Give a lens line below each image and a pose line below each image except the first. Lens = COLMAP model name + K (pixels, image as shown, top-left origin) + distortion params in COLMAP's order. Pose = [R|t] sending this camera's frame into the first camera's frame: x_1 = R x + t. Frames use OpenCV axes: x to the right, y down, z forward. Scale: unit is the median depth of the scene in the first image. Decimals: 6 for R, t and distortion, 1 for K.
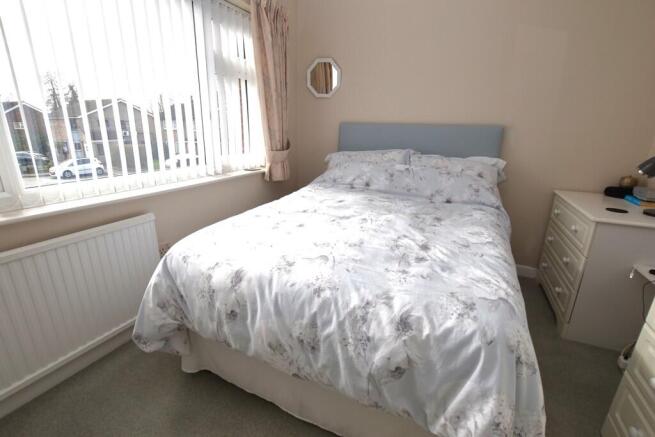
lens RADIAL K [[295.0, 0, 327.5], [0, 295.0, 218.5], [0, 0, 1]] dist [-0.026177, 0.000846]
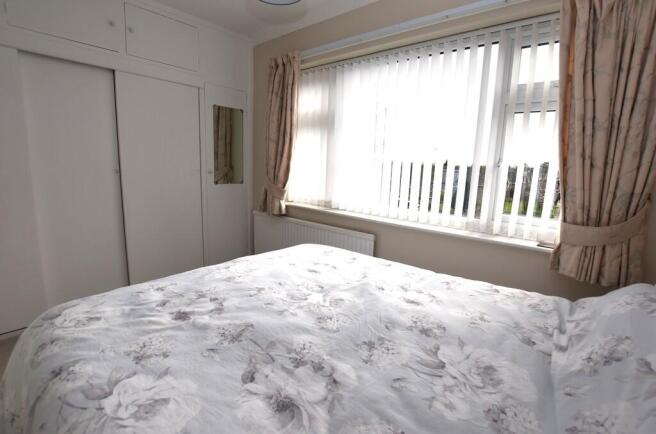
lens RADIAL K [[284.7, 0, 328.0], [0, 284.7, 217.0], [0, 0, 1]] dist [-0.000876, -0.000214]
pose [[-0.238386, 0.153718, -0.958928, 0.846807], [-0.324728, 0.917946, 0.227875, -0.406383], [0.915273, 0.365712, -0.168909, 1.270596]]
